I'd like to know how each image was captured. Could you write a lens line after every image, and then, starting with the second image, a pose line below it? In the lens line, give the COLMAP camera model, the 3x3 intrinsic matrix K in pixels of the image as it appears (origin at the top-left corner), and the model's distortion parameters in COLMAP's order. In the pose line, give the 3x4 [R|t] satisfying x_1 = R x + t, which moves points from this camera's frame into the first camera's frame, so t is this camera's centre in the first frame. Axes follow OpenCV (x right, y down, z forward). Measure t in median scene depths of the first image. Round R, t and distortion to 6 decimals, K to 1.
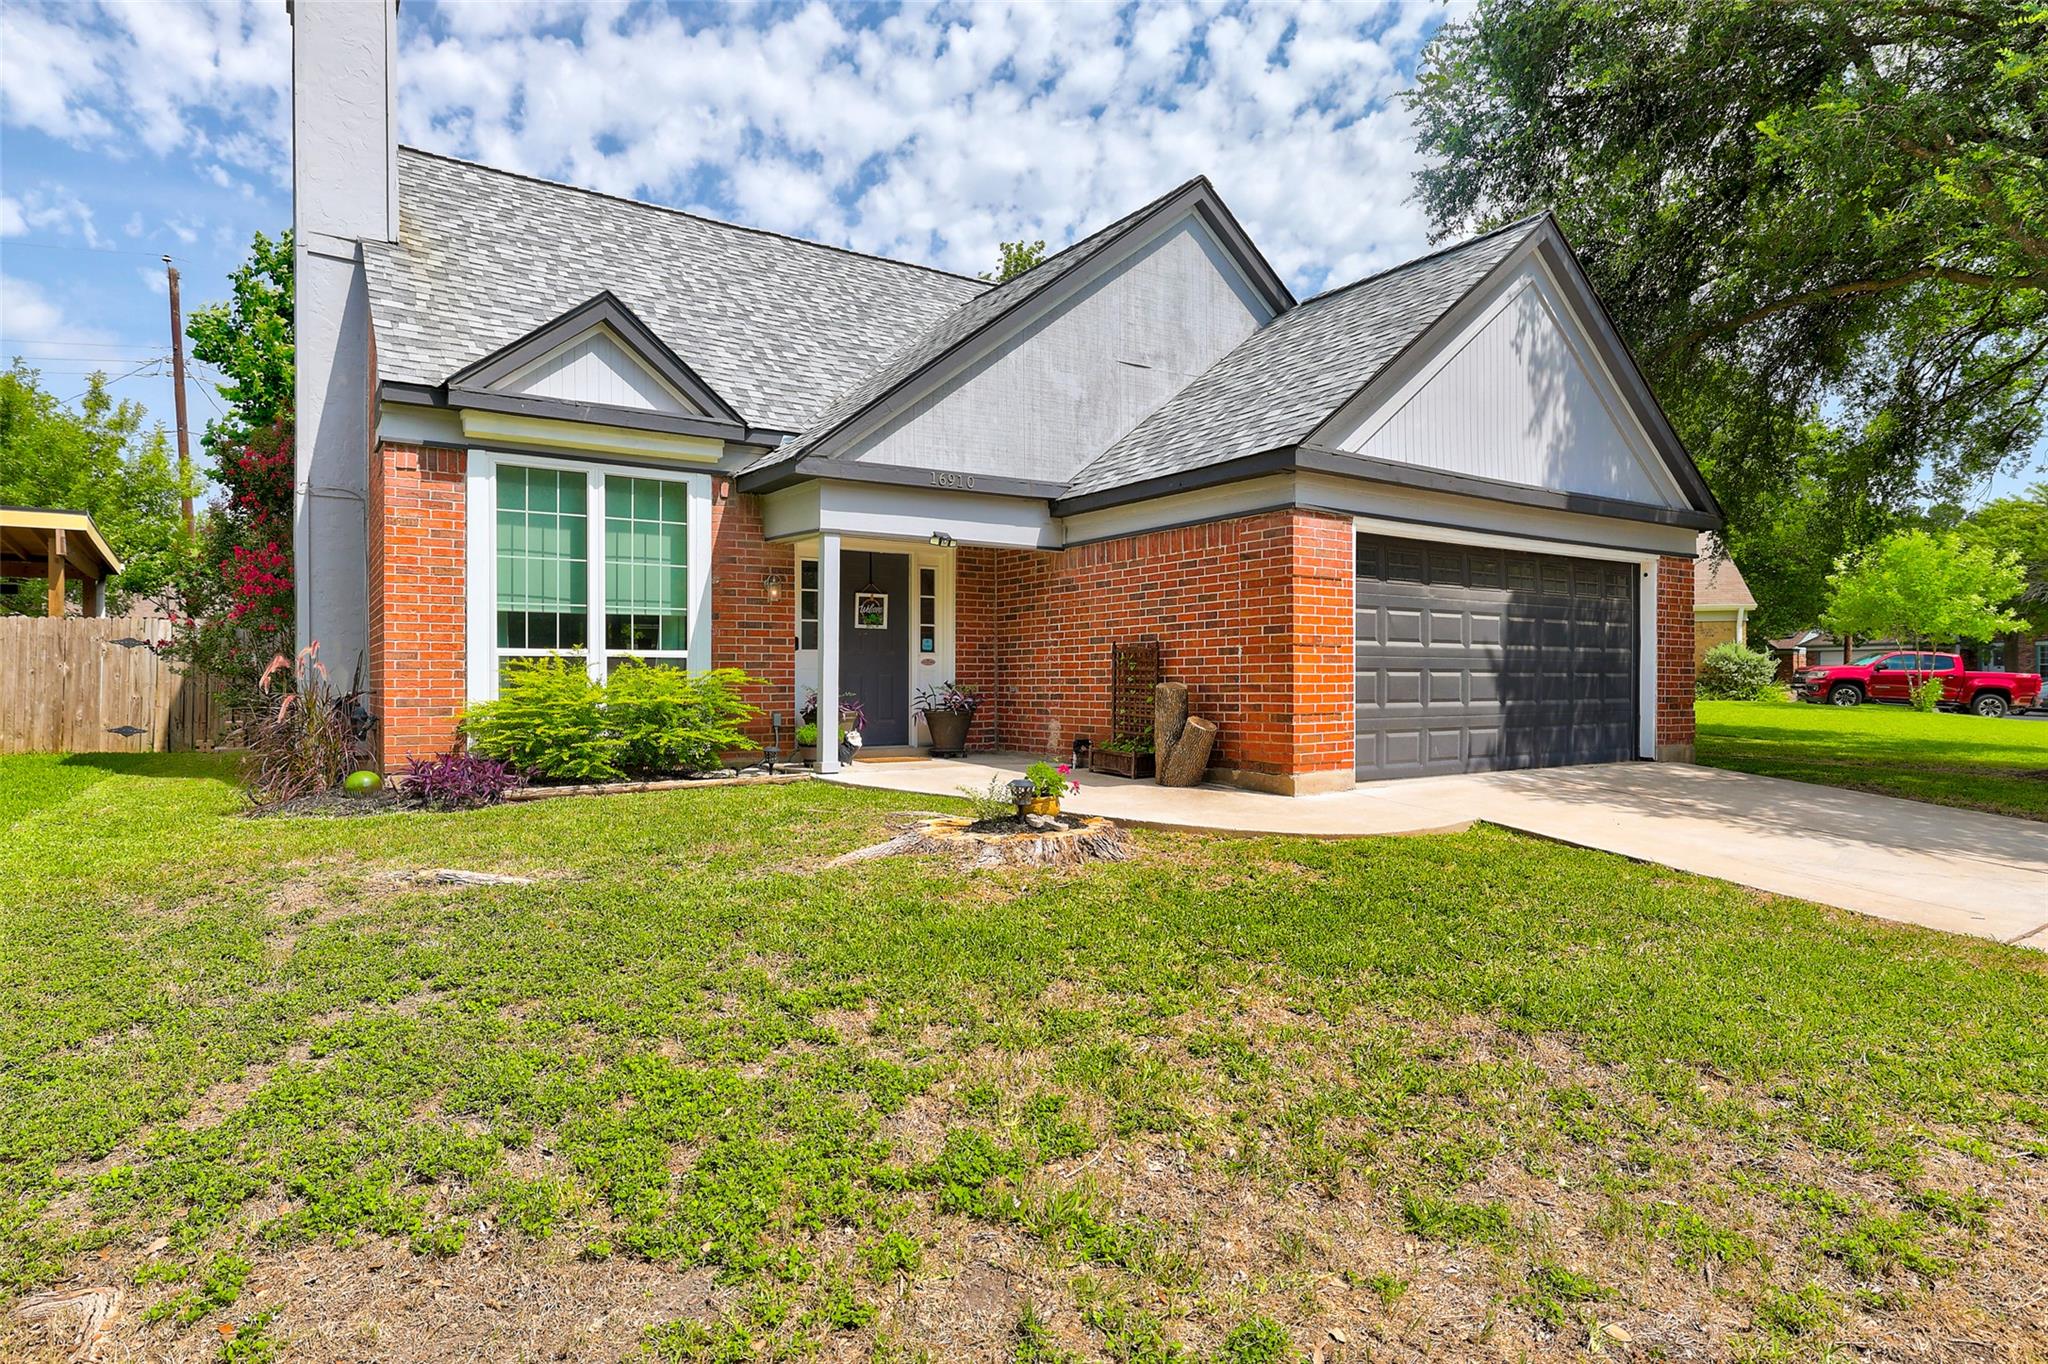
lens RADIAL K [[1167.2, 0, 1024.0], [0, 1167.2, 682.0], [0, 0, 1]] dist [-0.052298, 0.050216]
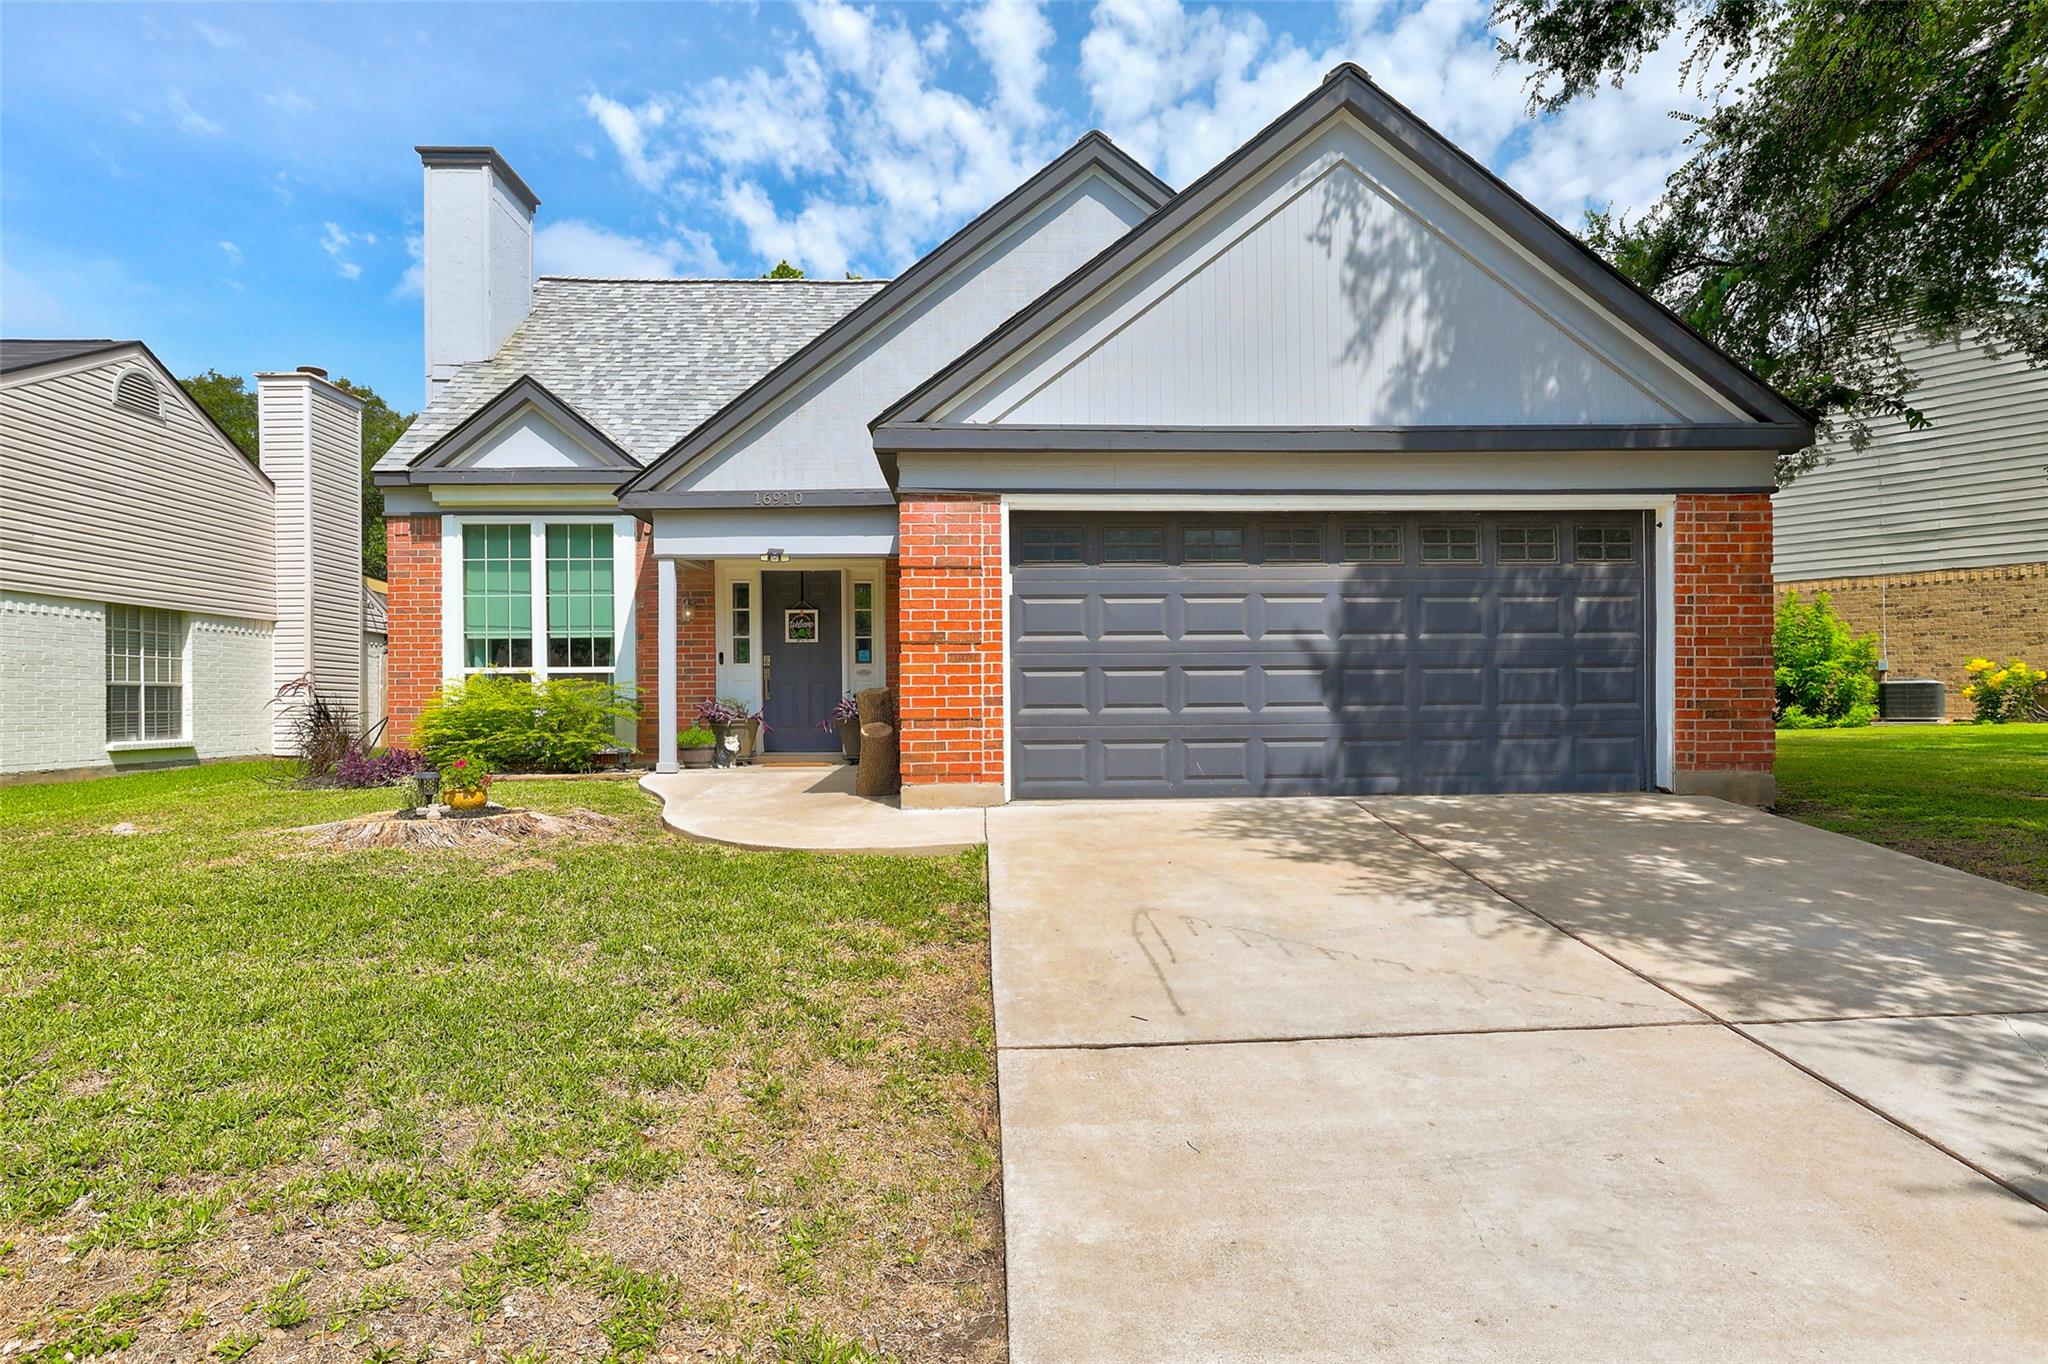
lens RADIAL K [[1168.0, 0, 1021.1], [0, 1168.0, 696.8], [0, 0, 1]] dist [-0.066073, 0.098235]
pose [[0.835656, -0.009721, -0.549167, 0.698576], [0.006570, 0.999949, -0.007703, 0.015309], [0.549214, 0.002829, 0.835677, 0.244628]]
